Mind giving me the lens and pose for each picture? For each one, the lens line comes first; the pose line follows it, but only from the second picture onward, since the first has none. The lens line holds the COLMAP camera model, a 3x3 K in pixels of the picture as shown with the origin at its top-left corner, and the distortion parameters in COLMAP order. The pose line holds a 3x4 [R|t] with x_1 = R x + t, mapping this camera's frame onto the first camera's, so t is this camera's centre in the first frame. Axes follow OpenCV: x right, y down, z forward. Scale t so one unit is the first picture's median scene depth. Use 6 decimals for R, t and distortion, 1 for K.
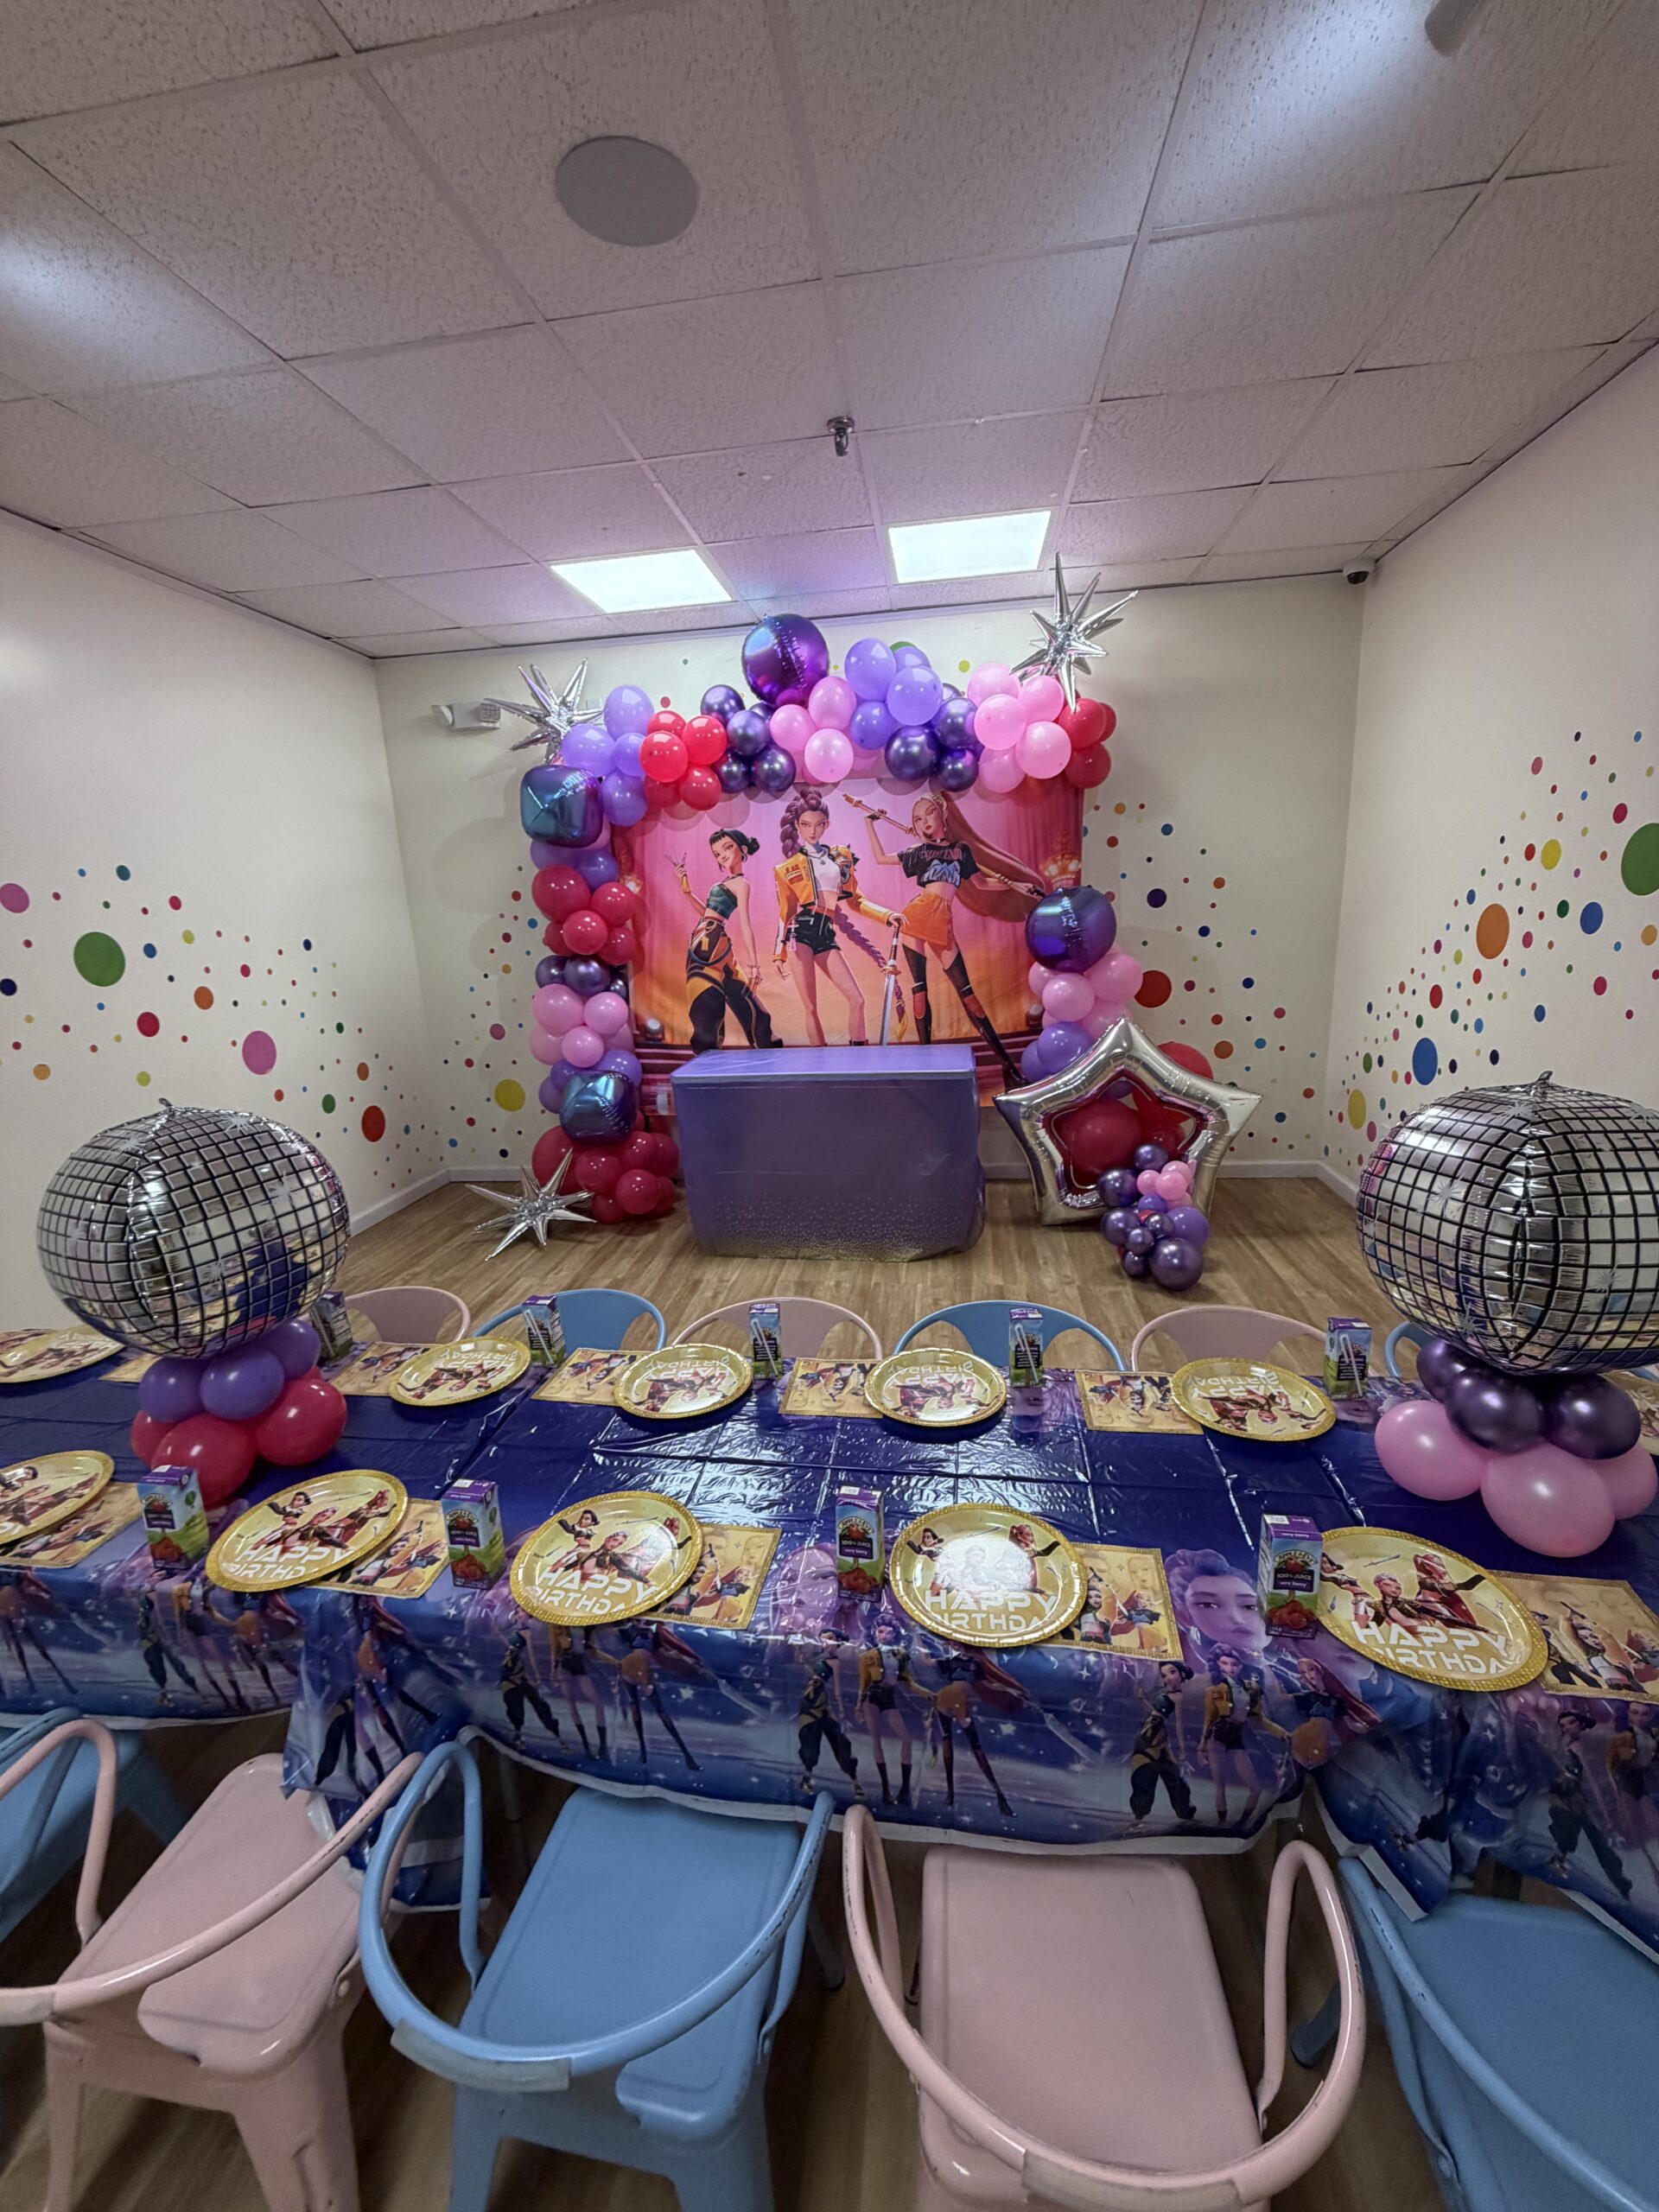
lens RADIAL K [[878.2, 0, 831.8], [0, 878.2, 1098.3], [0, 0, 1]] dist [-0.001222, -0.000188]
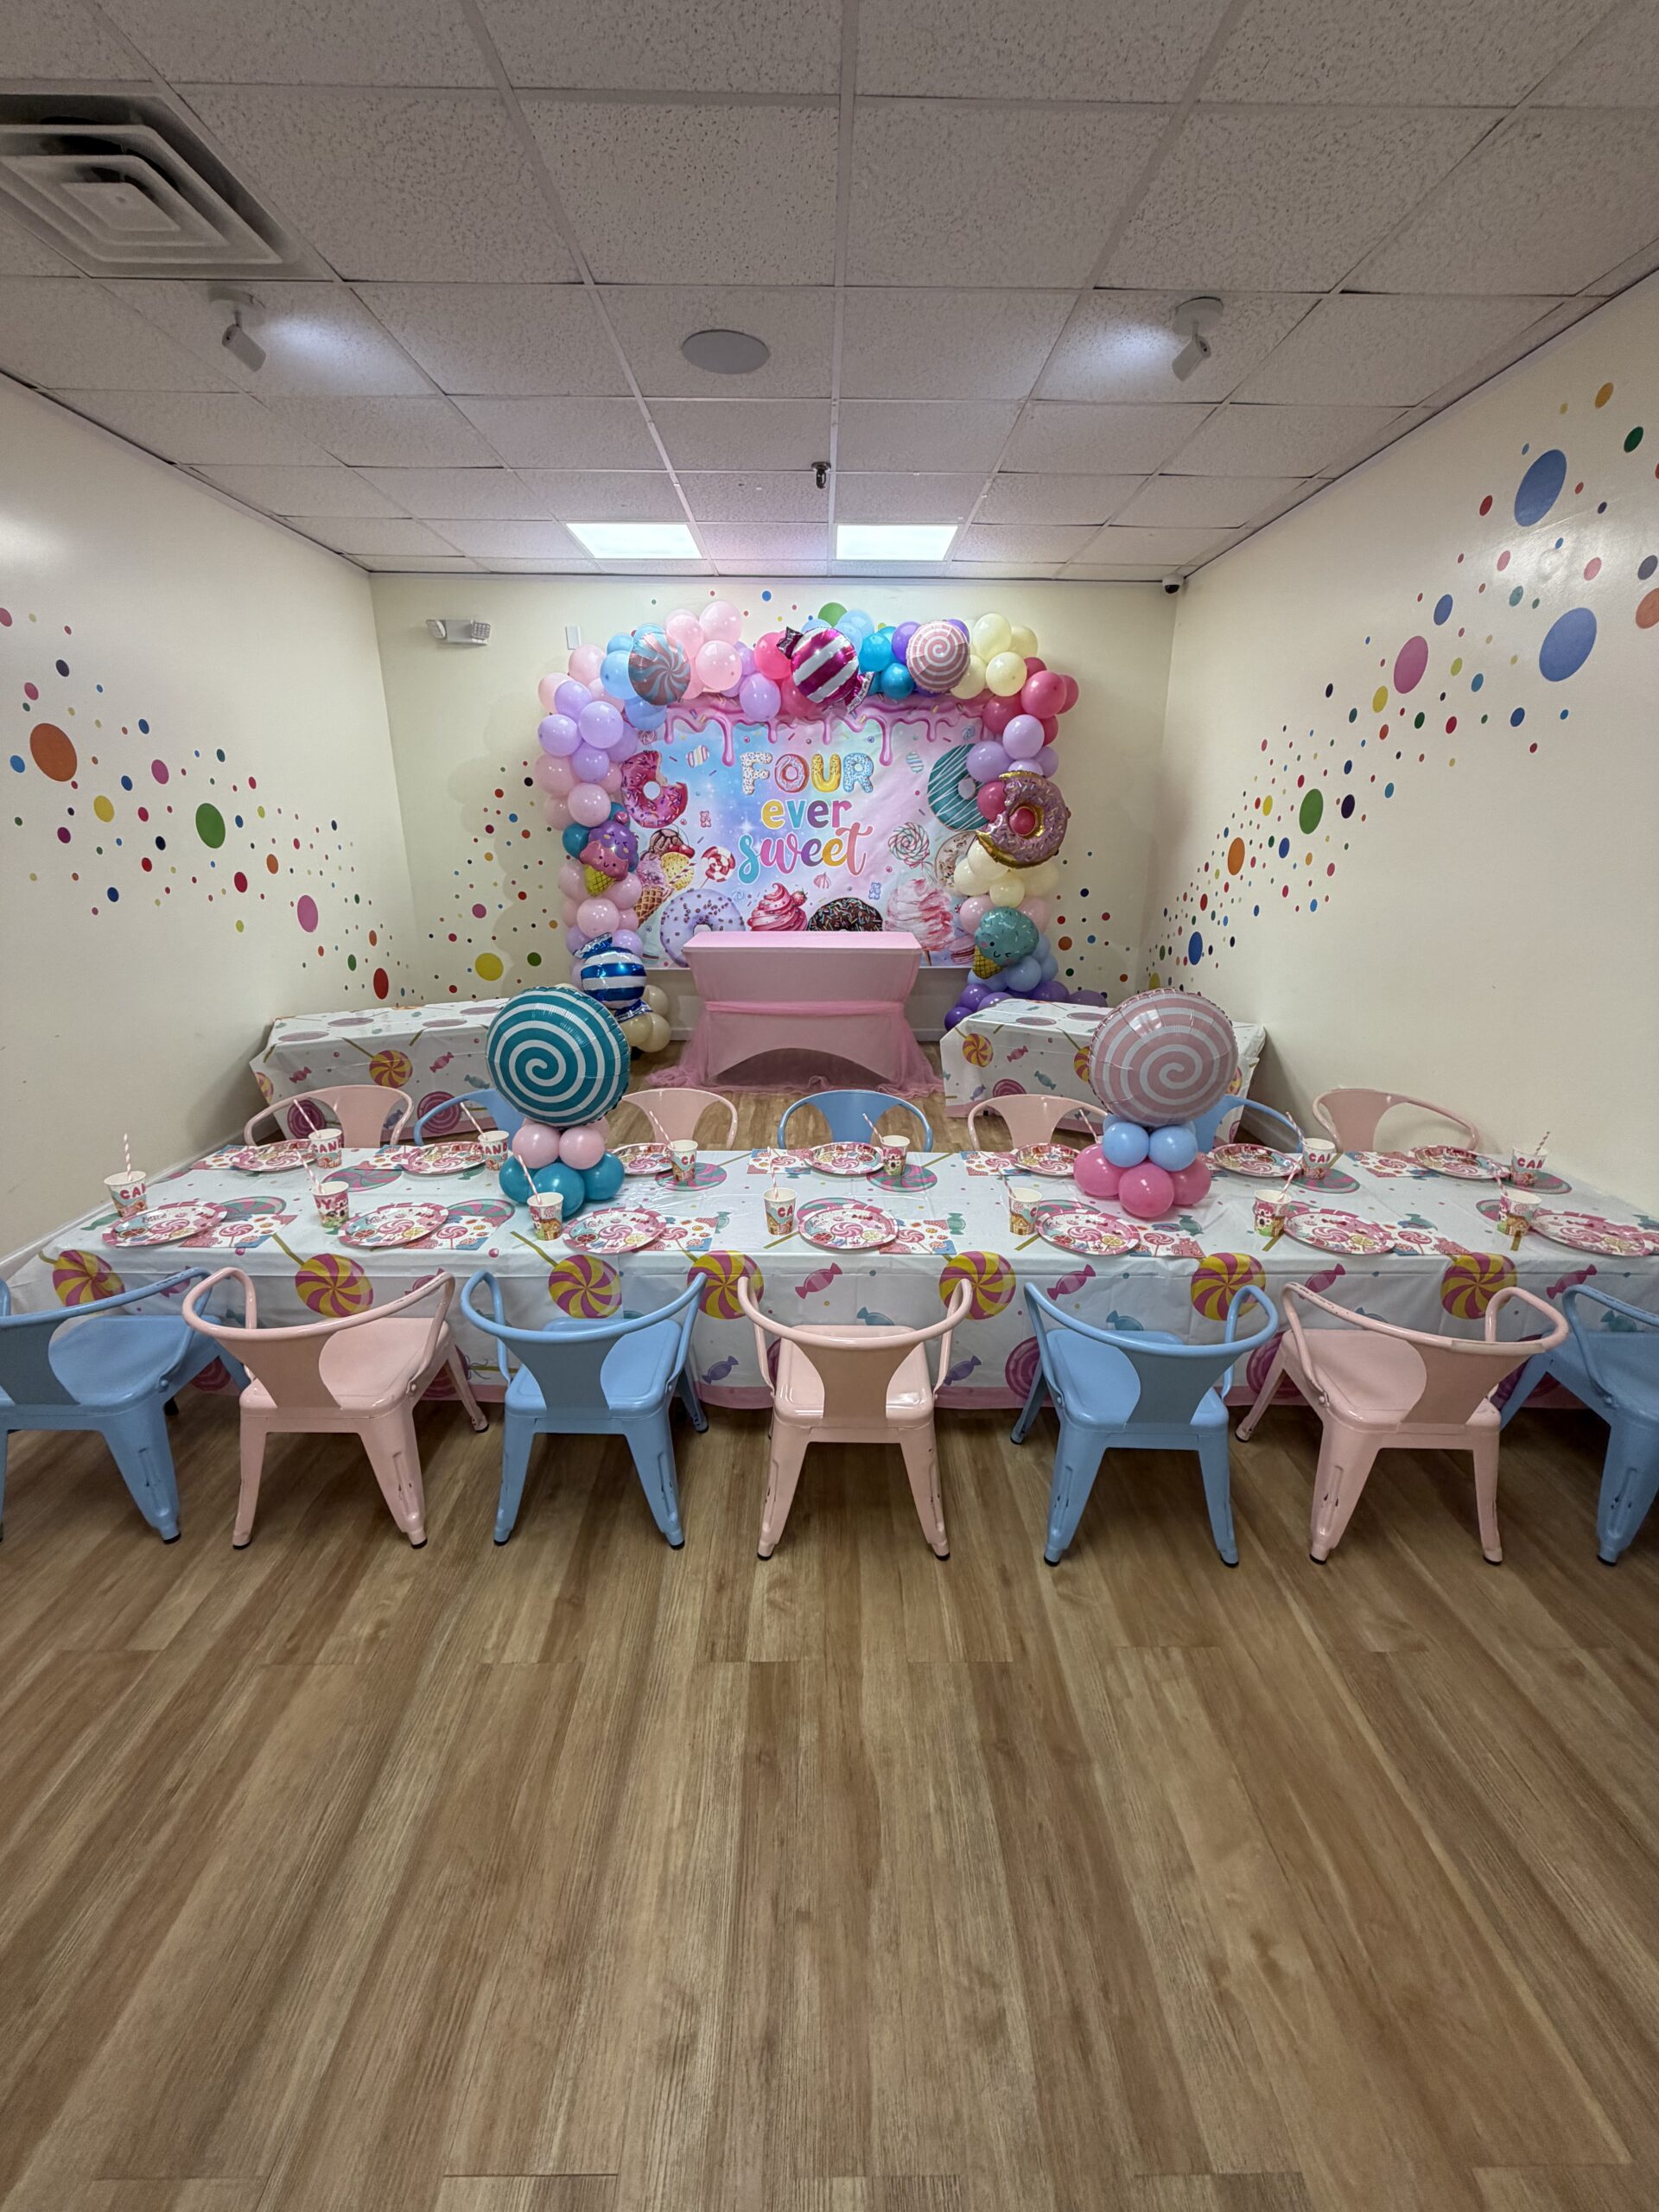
lens RADIAL K [[878.2, 0, 831.3], [0, 878.2, 1100.1], [0, 0, 1]] dist [-0.001222, -0.000188]
pose [[0.988354, 0.005851, 0.152057, -0.140581], [-0.018933, 0.996224, 0.084725, 0.101418], [-0.150987, -0.086617, 0.984734, -0.373387]]
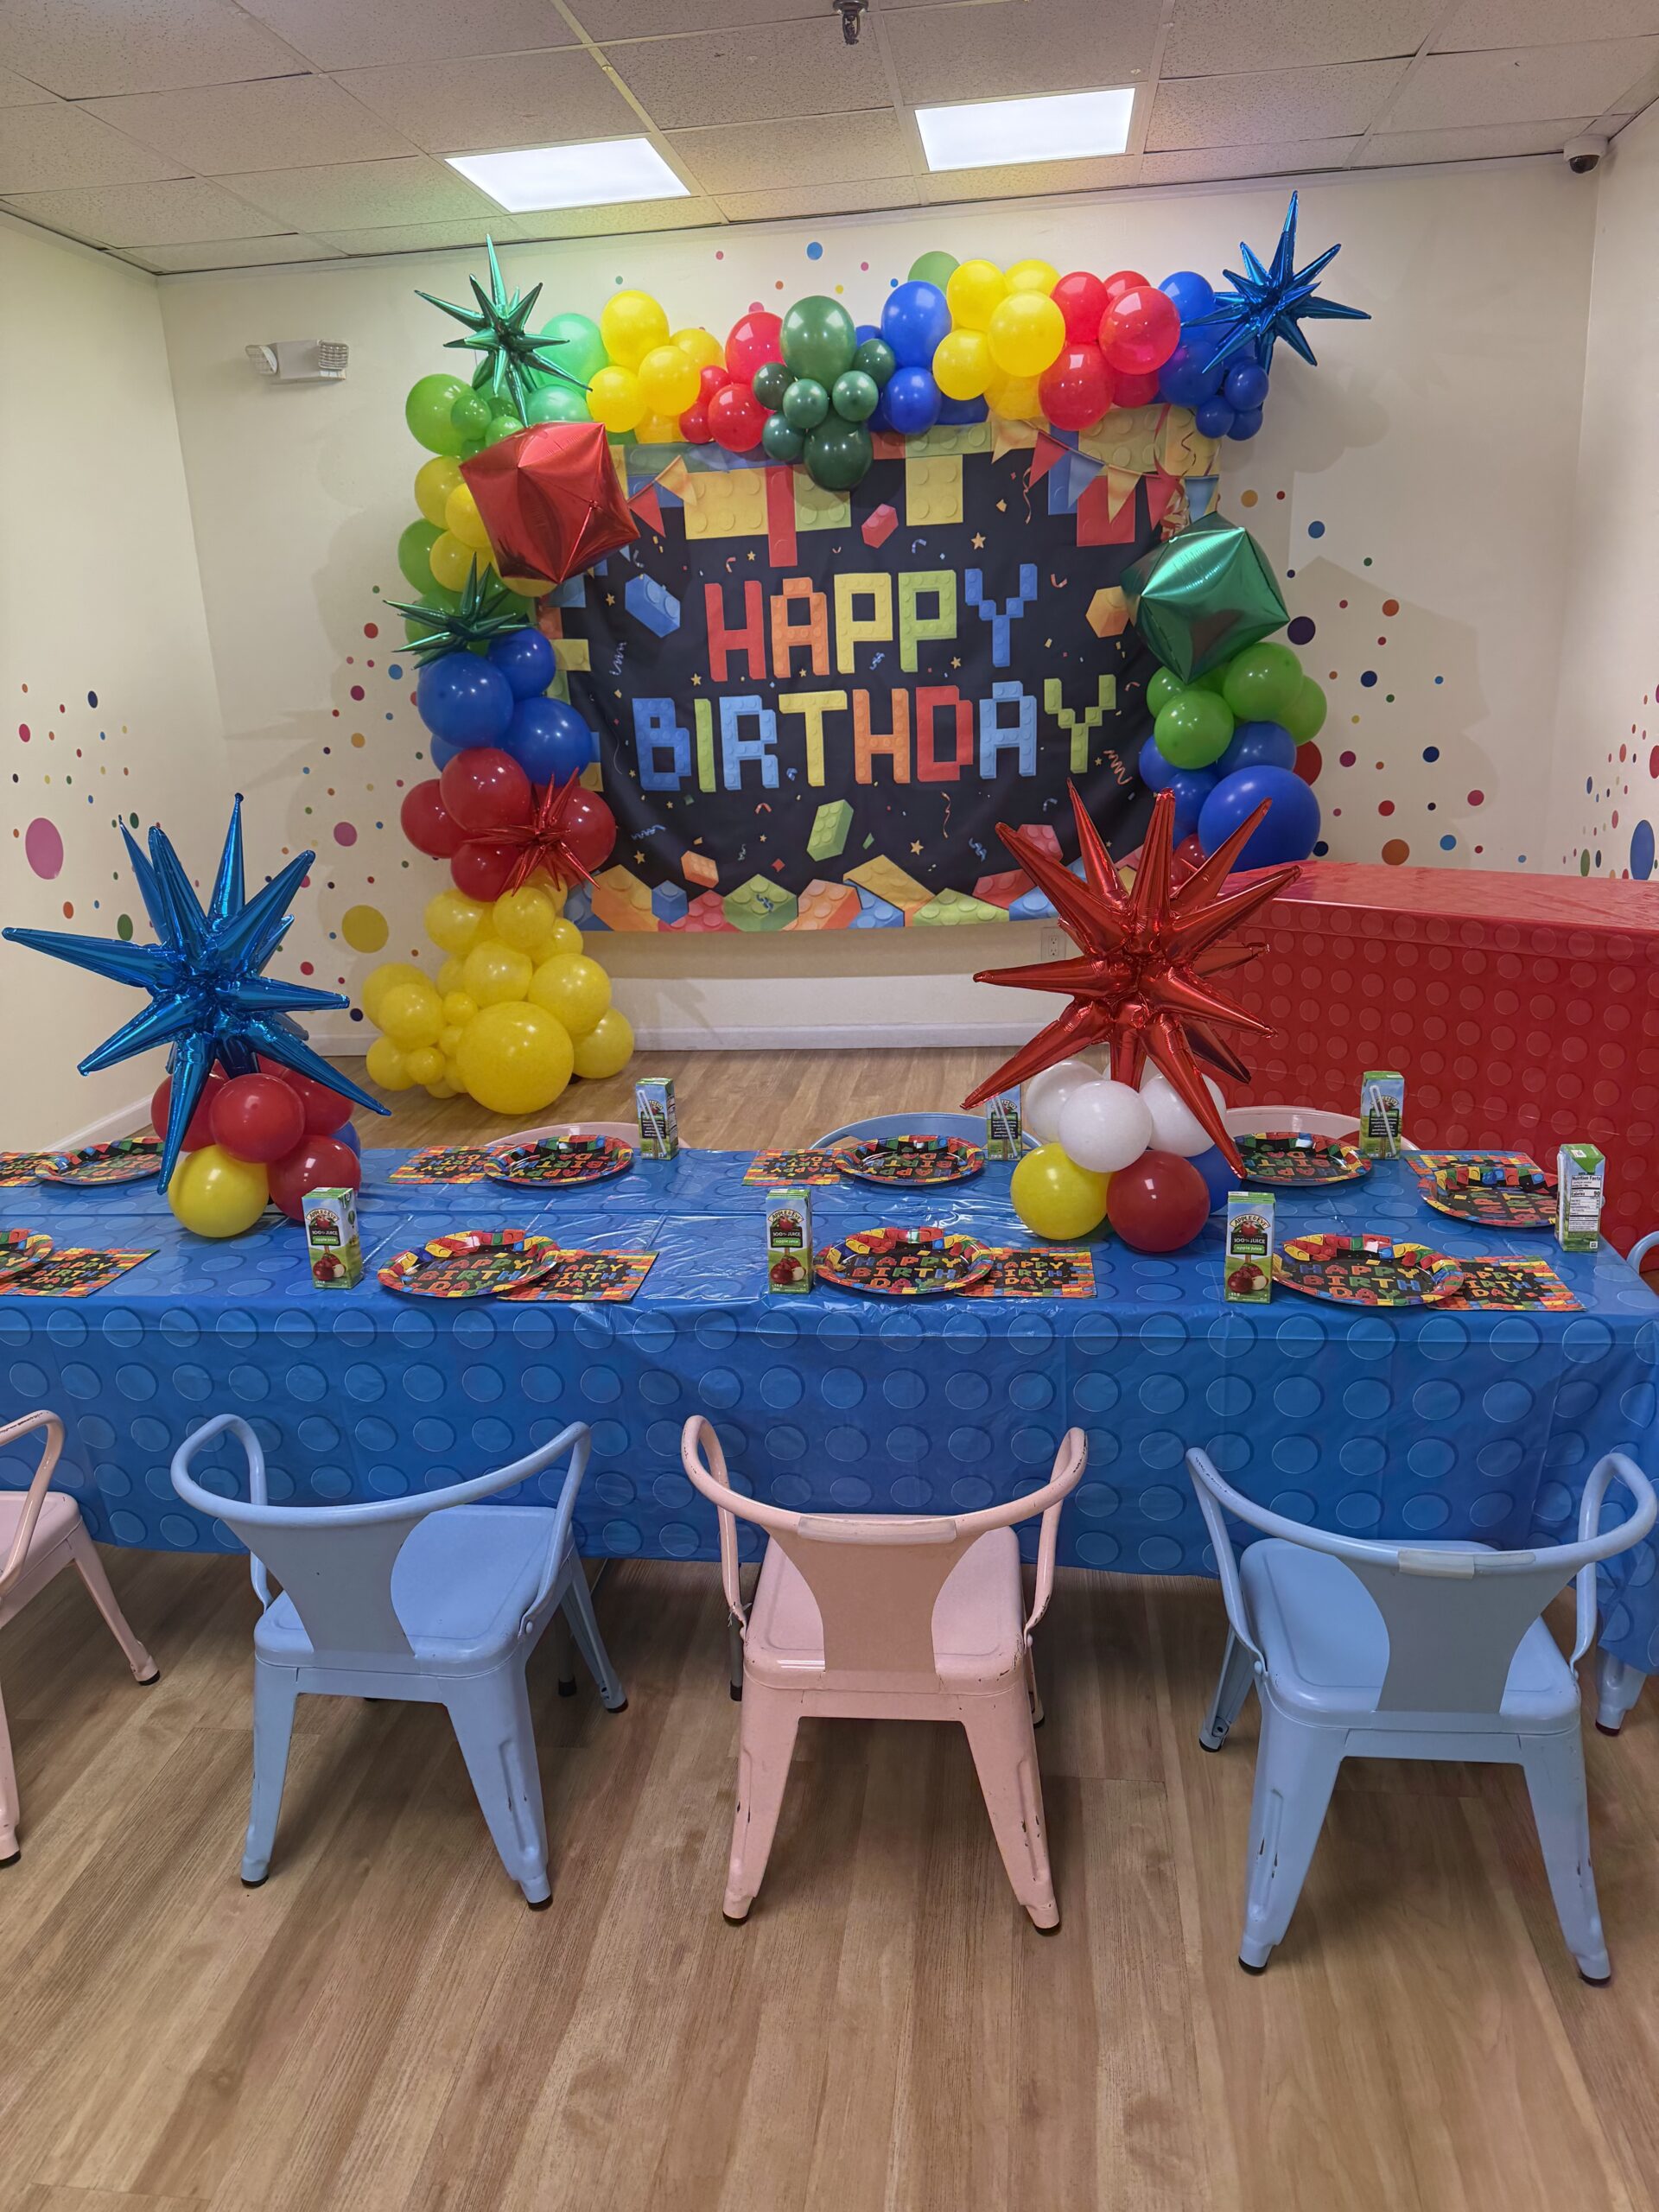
lens RADIAL K [[1565.7, 0, 817.0], [0, 1565.7, 1118.7], [0, 0, 1]] dist [0.006767, -0.010837]
pose [[0.999994, -0.001225, -0.003282, -0.012759], [0.001438, 0.997822, 0.065956, 0.099289], [0.003194, -0.065960, 0.997817, -0.349535]]
